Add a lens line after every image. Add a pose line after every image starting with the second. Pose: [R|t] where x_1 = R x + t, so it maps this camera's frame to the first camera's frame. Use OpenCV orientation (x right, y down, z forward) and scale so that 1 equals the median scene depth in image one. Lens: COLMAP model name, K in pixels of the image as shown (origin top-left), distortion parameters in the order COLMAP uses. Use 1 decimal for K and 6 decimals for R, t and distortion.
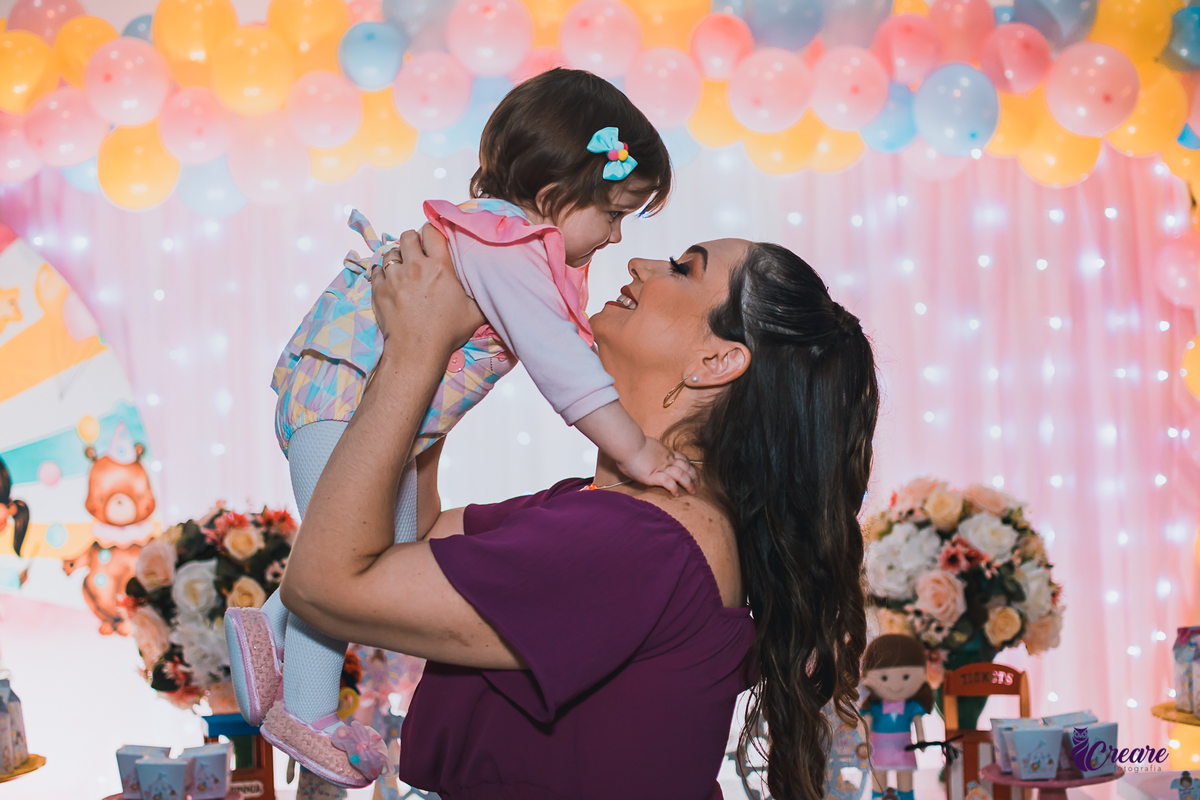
lens RADIAL K [[1832.8, 0, 600.0], [0, 1832.8, 400.0], [0, 0, 1]] dist [-0.196050, 0.051299]
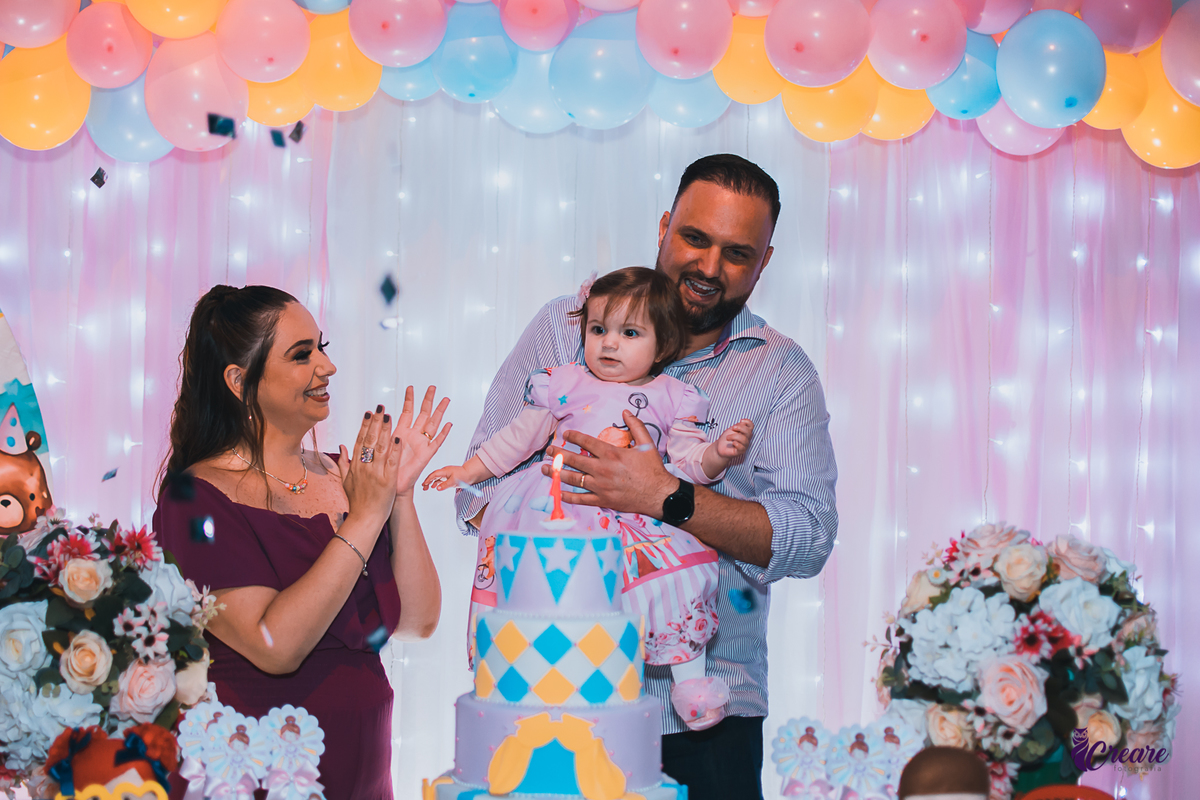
lens RADIAL K [[1857.0, 0, 600.0], [0, 1857.0, 400.0], [0, 0, 1]] dist [-0.152422, 0.016524]
pose [[0.998652, 0.038561, -0.034754, 0.041351], [-0.038397, 0.999248, 0.005386, -0.007008], [0.034936, -0.004044, 0.999381, 0.246659]]
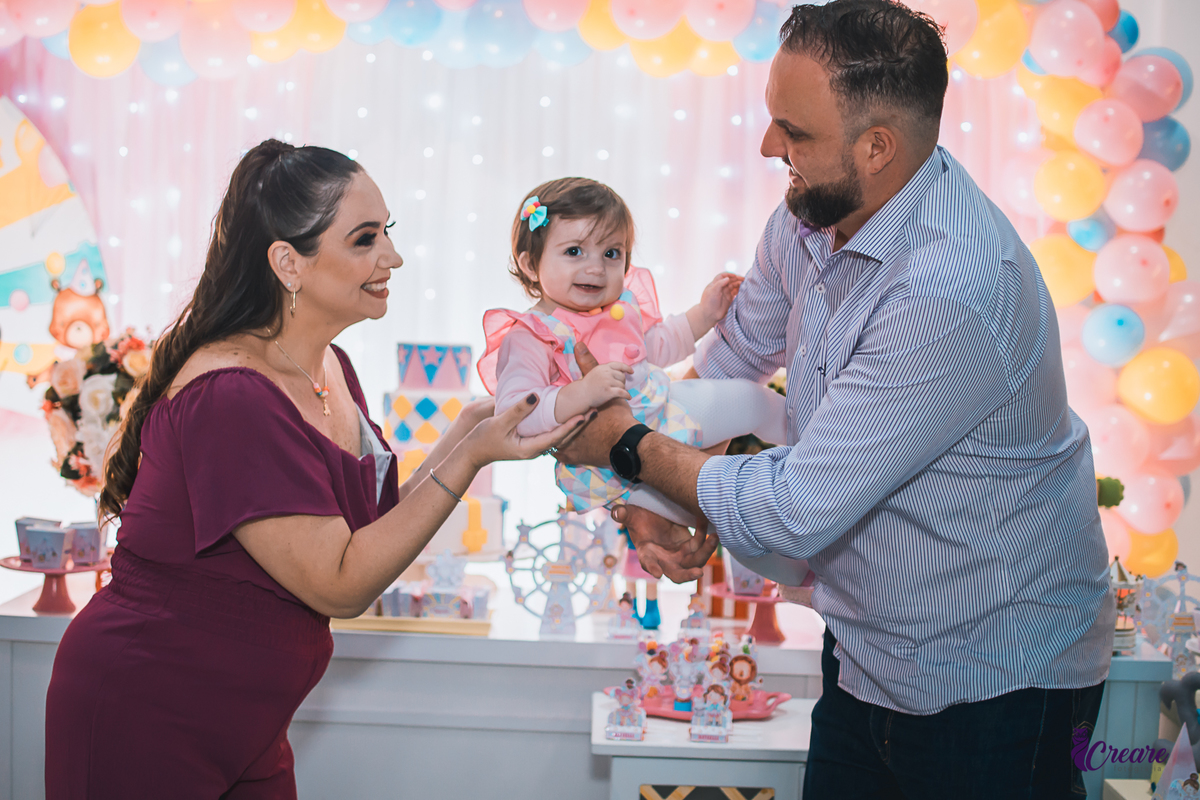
lens RADIAL K [[1857.0, 0, 600.0], [0, 1857.0, 400.0], [0, 0, 1]] dist [-0.152422, 0.016524]
pose [[0.996913, 0.065351, -0.043523, 0.167071], [-0.062065, 0.995399, 0.073005, -0.006105], [0.048094, -0.070079, 0.996381, -0.221129]]
